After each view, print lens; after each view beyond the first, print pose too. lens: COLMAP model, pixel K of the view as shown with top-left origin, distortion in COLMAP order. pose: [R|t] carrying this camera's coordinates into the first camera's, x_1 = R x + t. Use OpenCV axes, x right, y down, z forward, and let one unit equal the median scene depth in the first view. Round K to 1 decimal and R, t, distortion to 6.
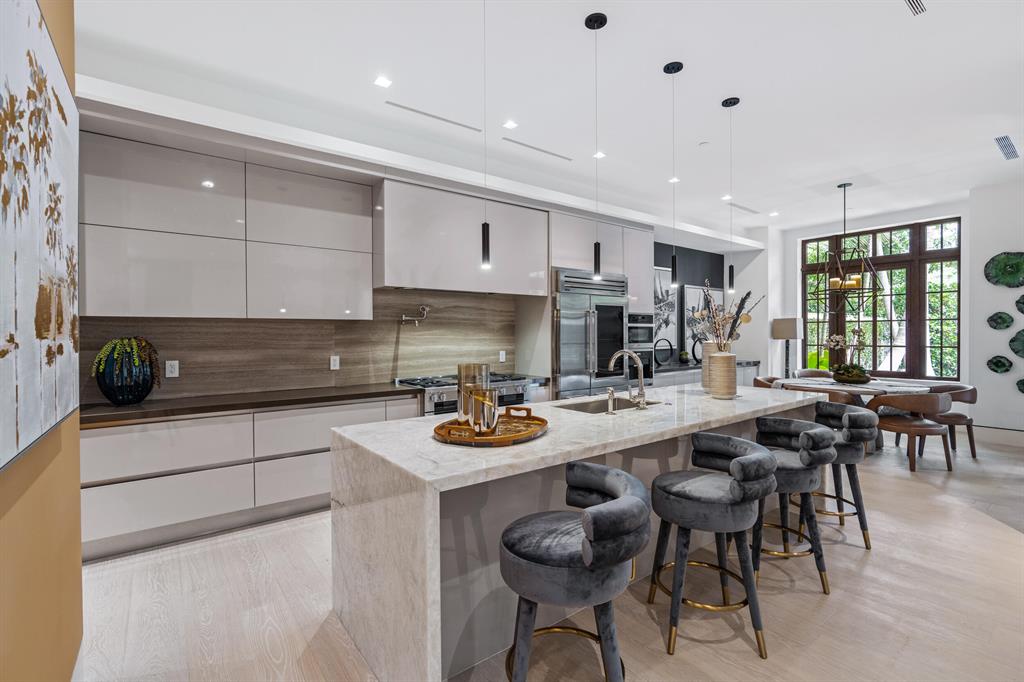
lens RADIAL K [[463.8, 0, 509.3], [0, 463.8, 338.4], [0, 0, 1]] dist [-0.014668, 0.006854]
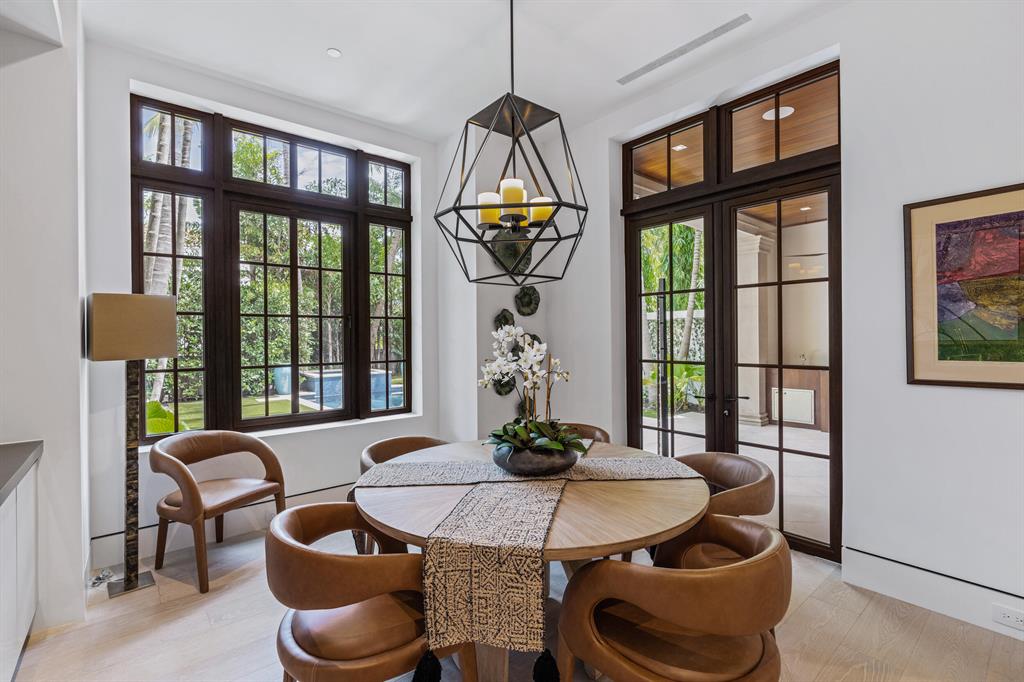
lens RADIAL K [[463.8, 0, 509.3], [0, 463.8, 338.4], [0, 0, 1]] dist [-0.014668, 0.006854]
pose [[-0.042081, 0.001853, 0.999112, 0.363808], [0.016993, 0.999855, -0.001139, -0.012171], [-0.998970, 0.016930, -0.042106, 1.035176]]
